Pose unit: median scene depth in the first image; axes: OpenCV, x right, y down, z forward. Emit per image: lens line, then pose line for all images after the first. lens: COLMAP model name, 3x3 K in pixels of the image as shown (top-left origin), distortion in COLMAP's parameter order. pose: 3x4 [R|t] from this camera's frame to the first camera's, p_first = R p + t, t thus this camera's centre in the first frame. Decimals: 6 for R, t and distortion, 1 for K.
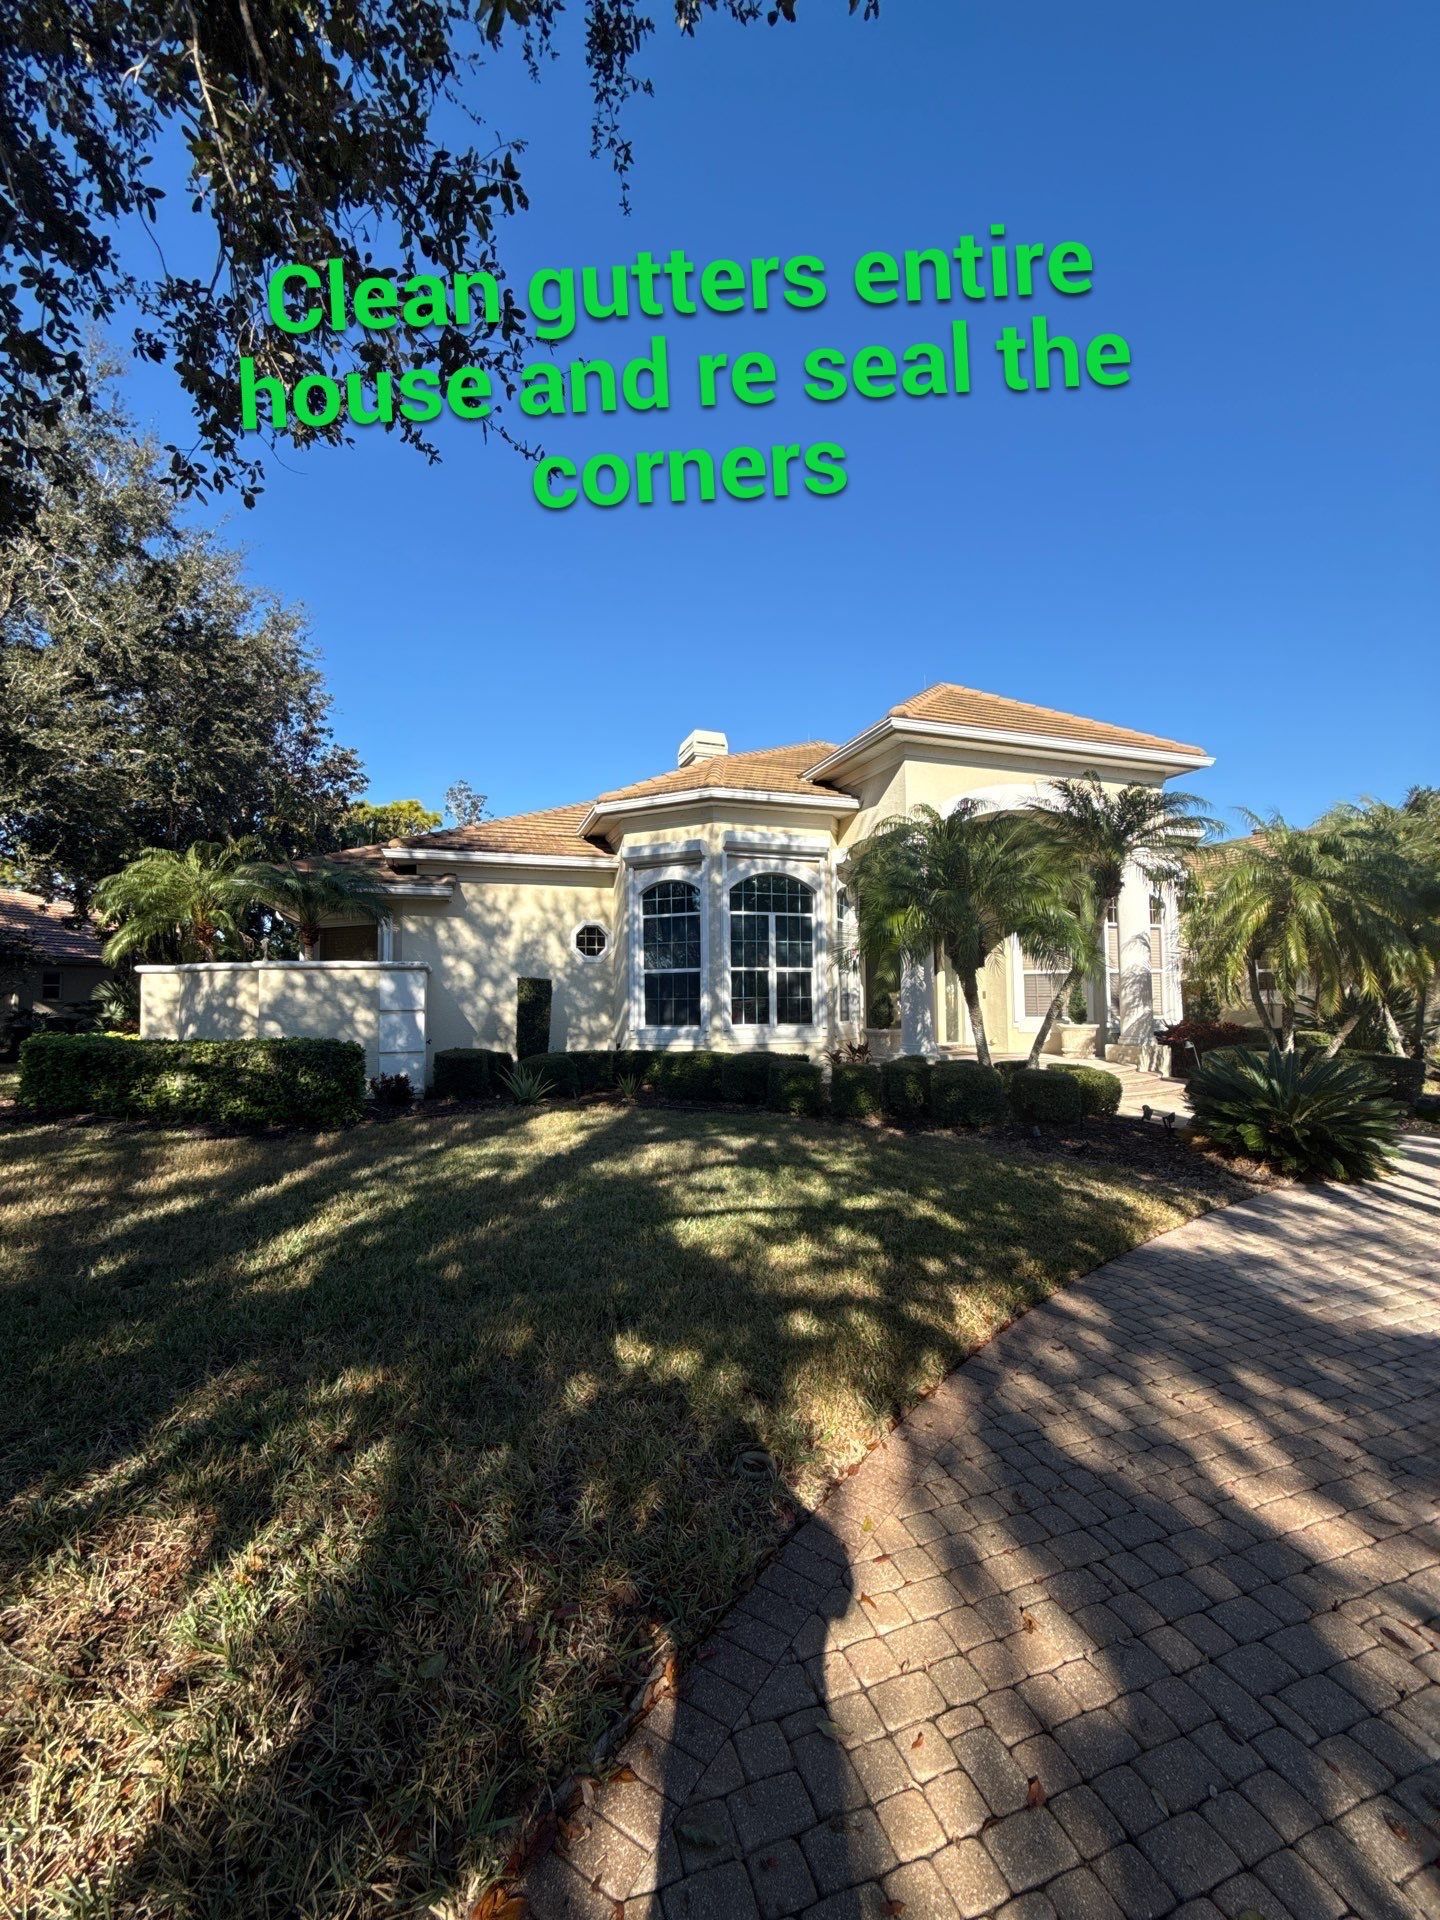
lens RADIAL K [[763.3, 0, 720.0], [0, 763.3, 960.0], [0, 0, 1]] dist [0.000403, 0.000047]
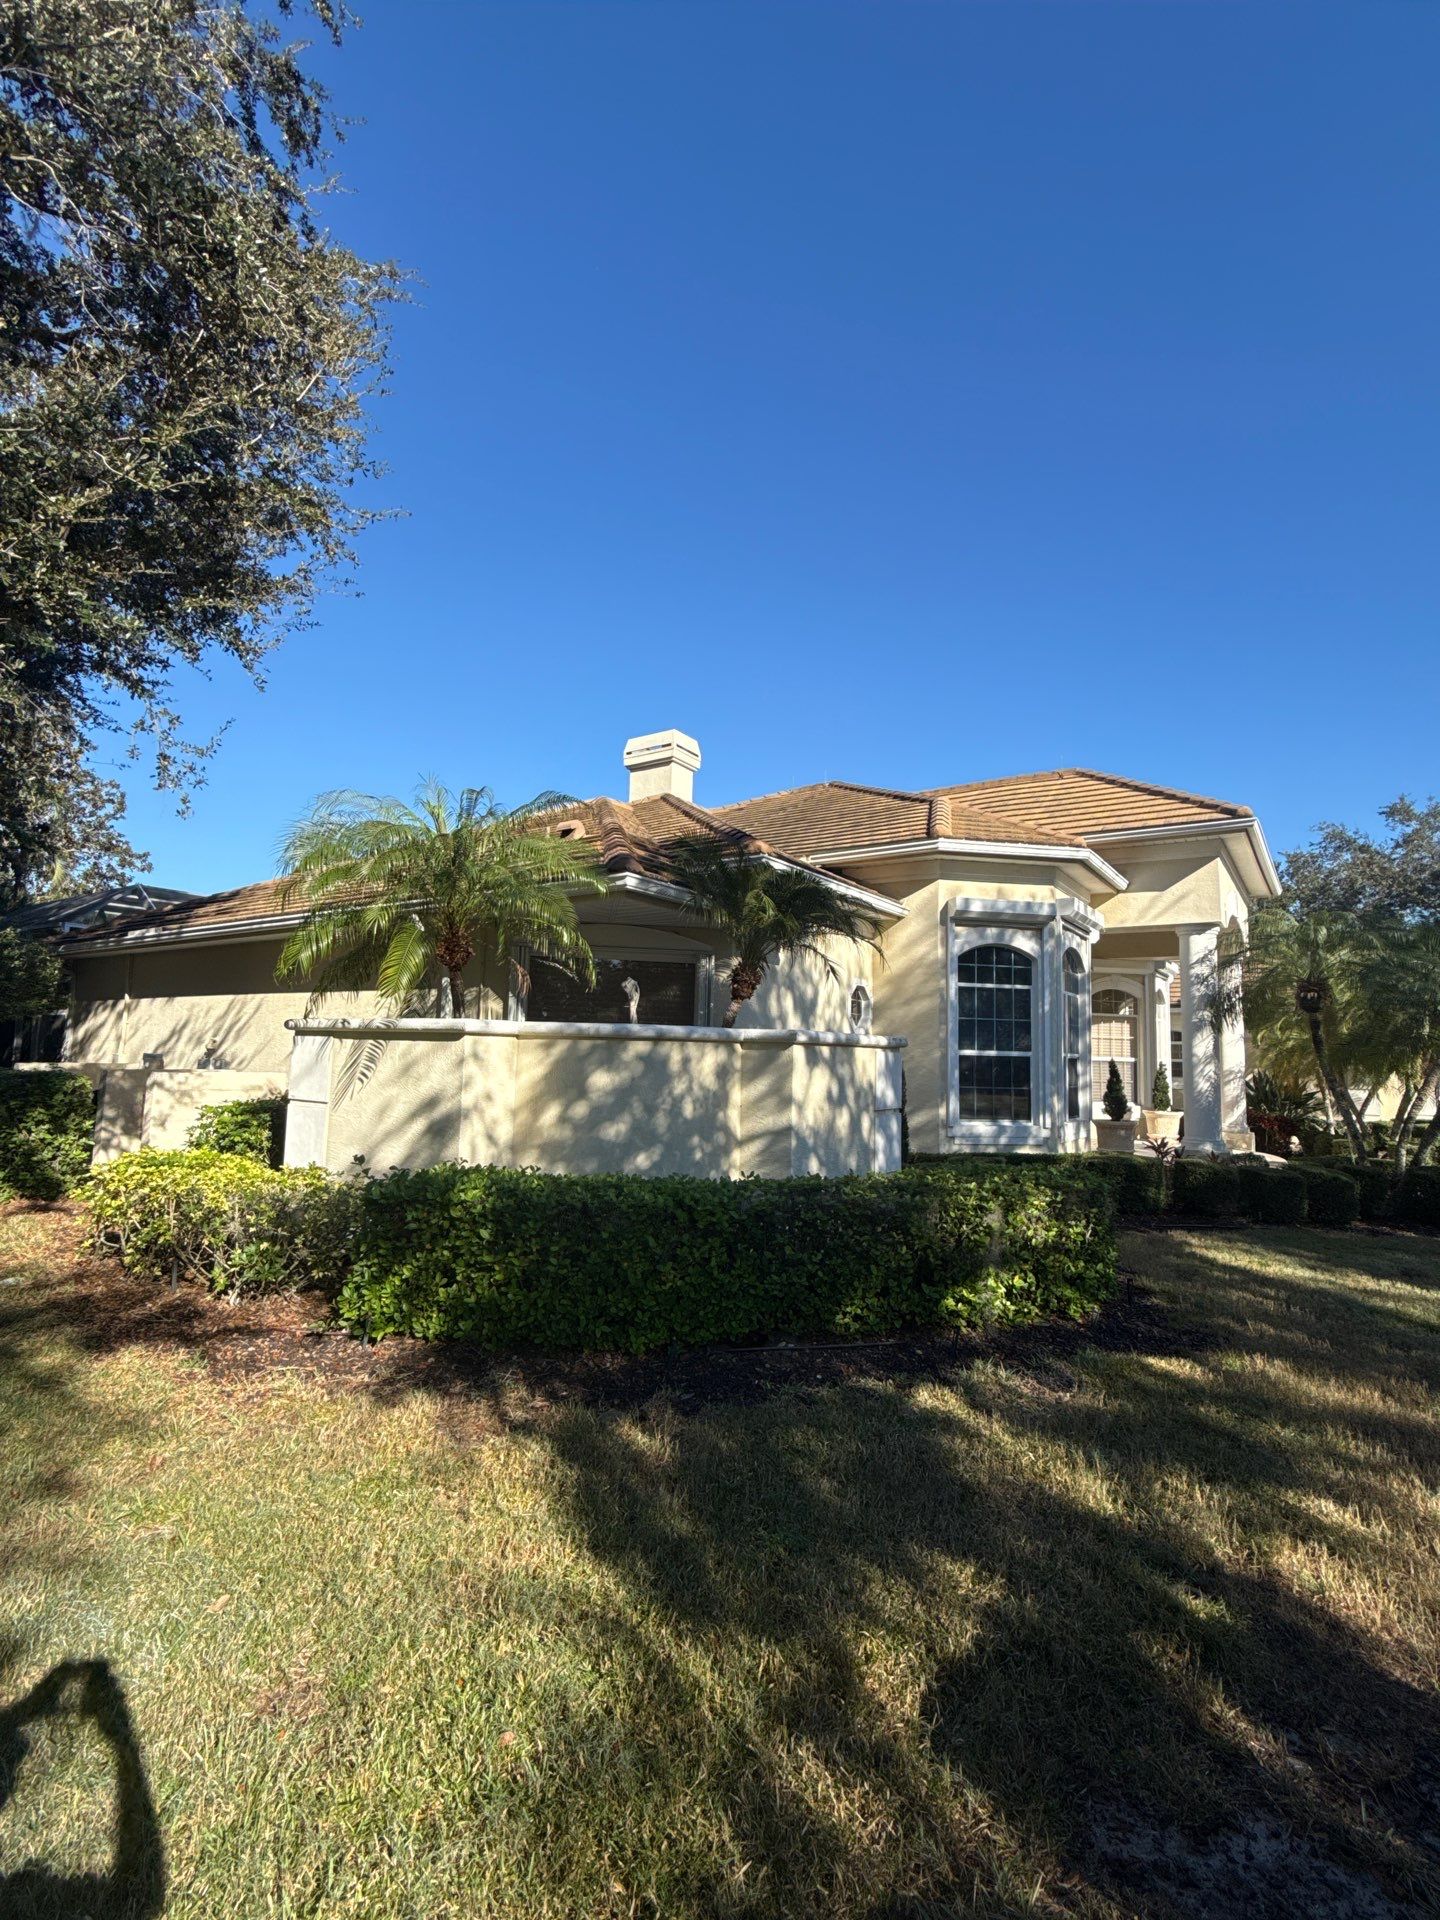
lens RADIAL K [[876.7, 0, 720.0], [0, 876.7, 960.0], [0, 0, 1]] dist [-0.001232, -0.000230]
pose [[0.814780, 0.092799, 0.572295, -1.065766], [-0.064628, 0.995493, -0.069410, -0.002079], [-0.576156, 0.019568, 0.817105, 0.490080]]
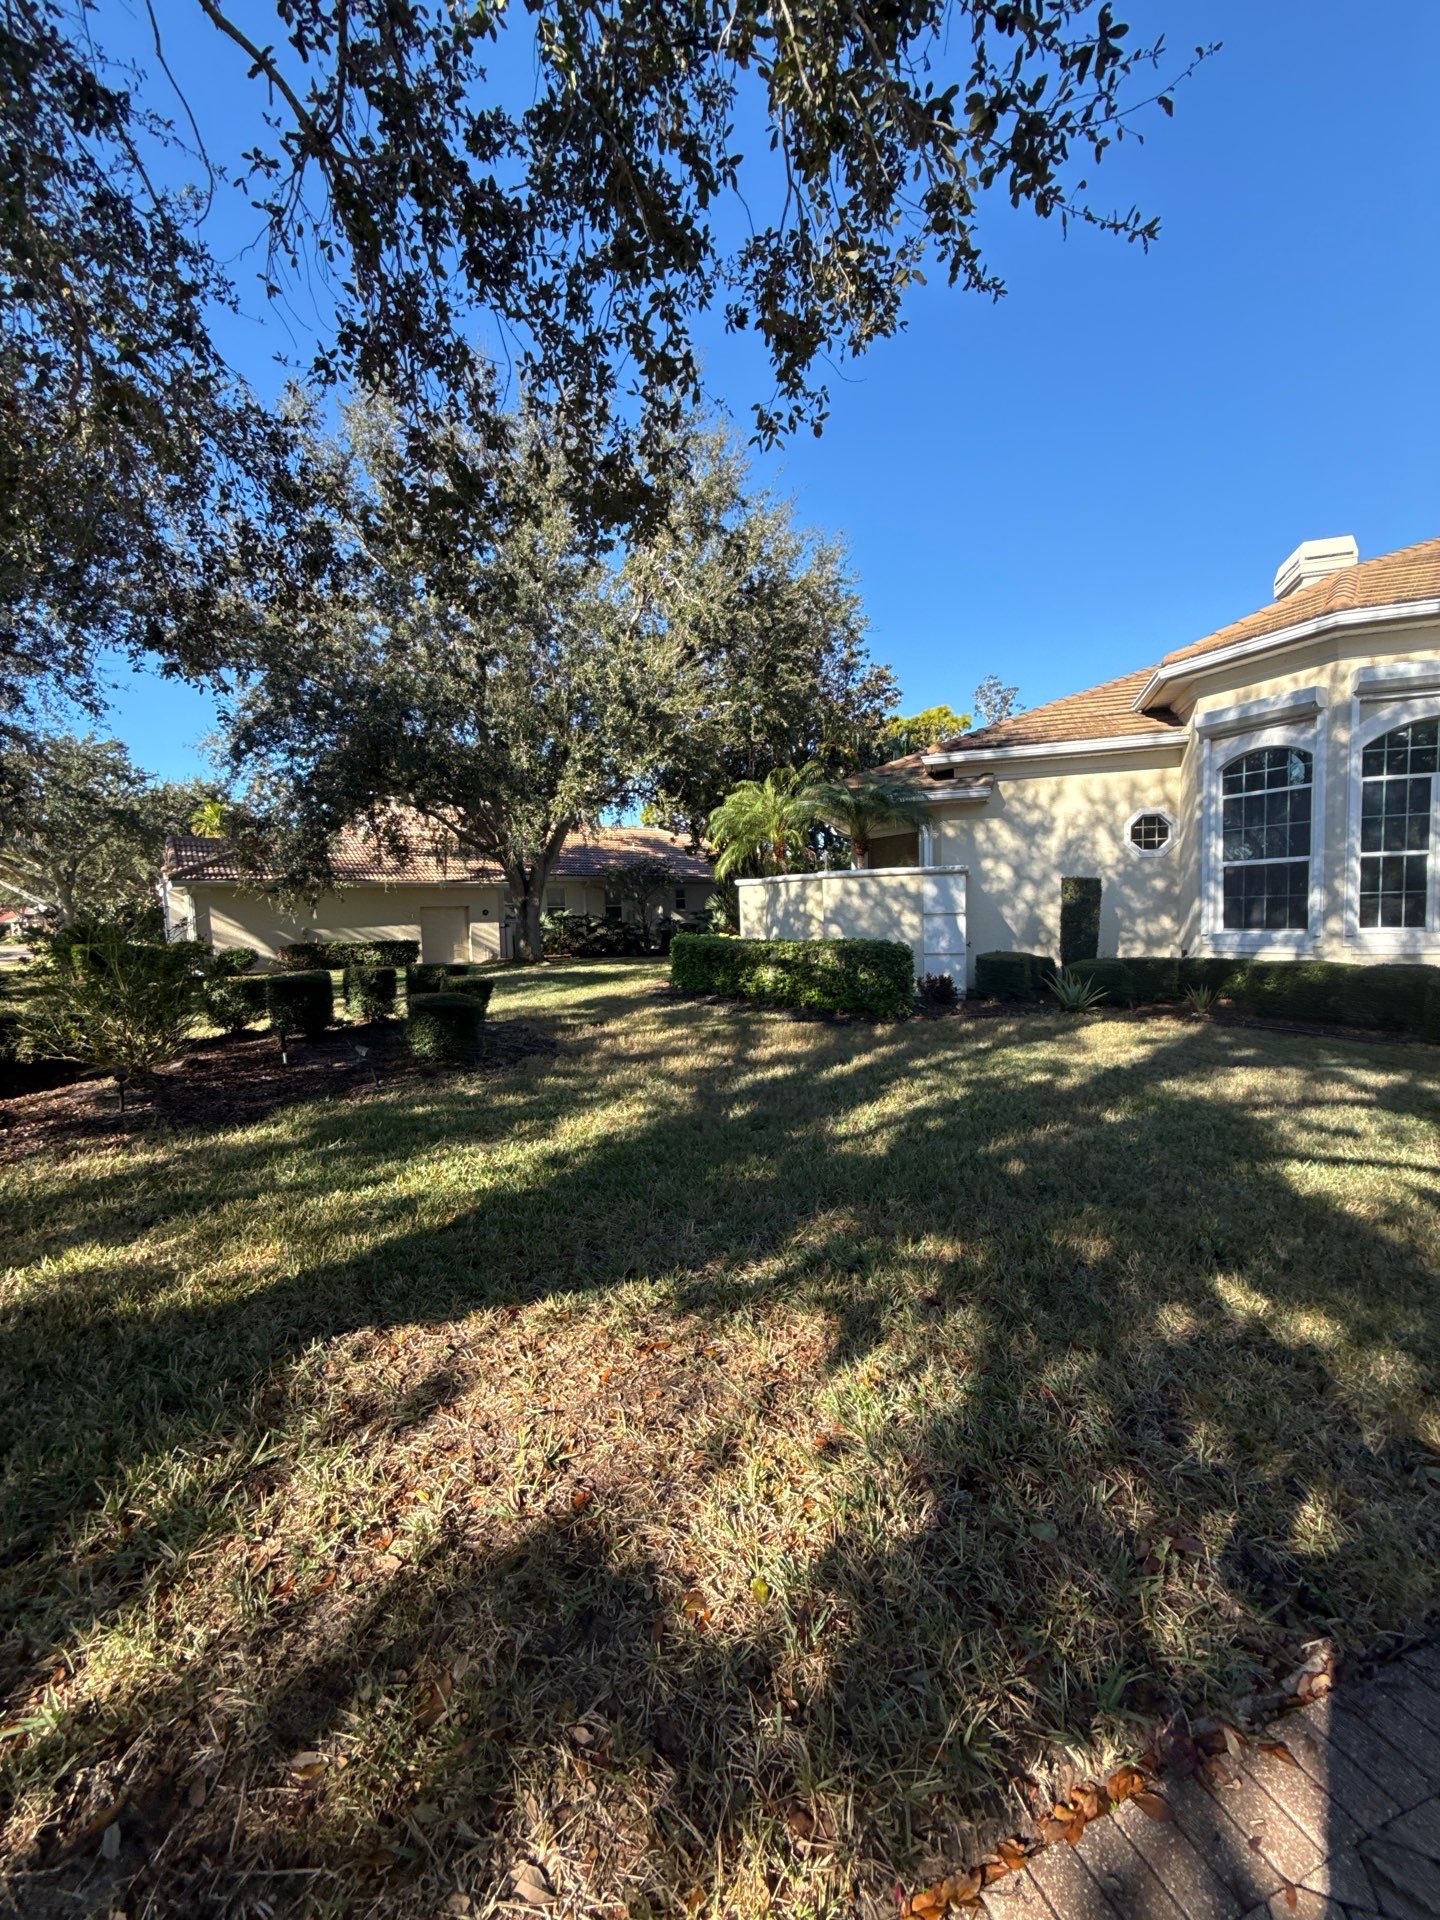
lens RADIAL K [[764.1, 0, 720.0], [0, 764.1, 960.0], [0, 0, 1]] dist [0.004261, -0.000321]
pose [[0.786981, 0.027123, -0.616380, -0.017564], [0.048911, 0.993146, 0.106151, 0.003873], [0.615035, -0.113687, 0.780261, 0.000942]]
